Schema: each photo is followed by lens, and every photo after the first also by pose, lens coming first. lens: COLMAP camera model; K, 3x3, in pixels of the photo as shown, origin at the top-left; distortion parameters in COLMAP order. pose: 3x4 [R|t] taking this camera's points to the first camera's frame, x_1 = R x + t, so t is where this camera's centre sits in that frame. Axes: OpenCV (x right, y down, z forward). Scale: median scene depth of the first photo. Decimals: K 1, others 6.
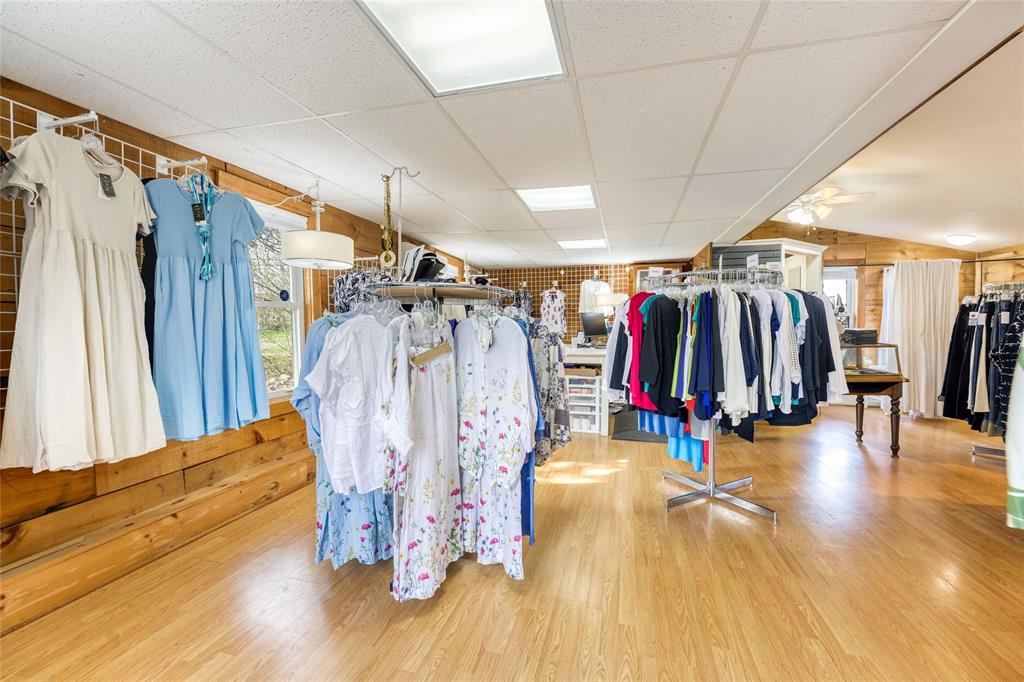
lens RADIAL K [[396.6, 0, 532.4], [0, 396.6, 322.2], [0, 0, 1]] dist [-0.010244, 0.000118]
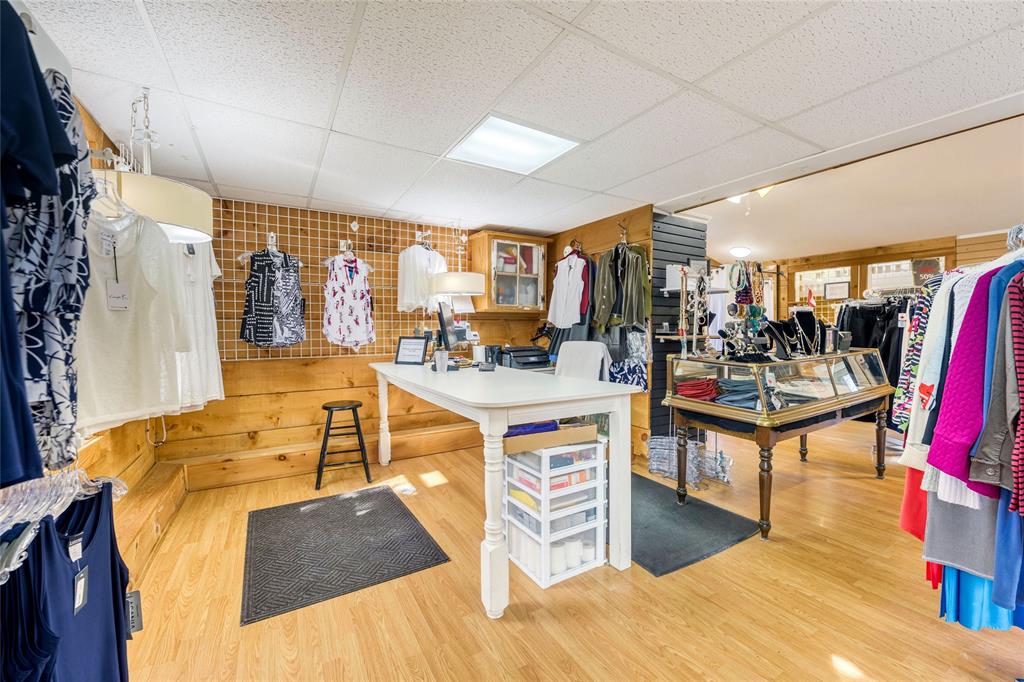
lens RADIAL K [[396.6, 0, 532.4], [0, 396.6, 322.2], [0, 0, 1]] dist [-0.010244, 0.000118]
pose [[0.705591, -0.001336, 0.708618, -0.136699], [0.004205, 0.999989, -0.002301, 0.003359], [-0.708607, 0.004604, 0.705588, 0.485927]]
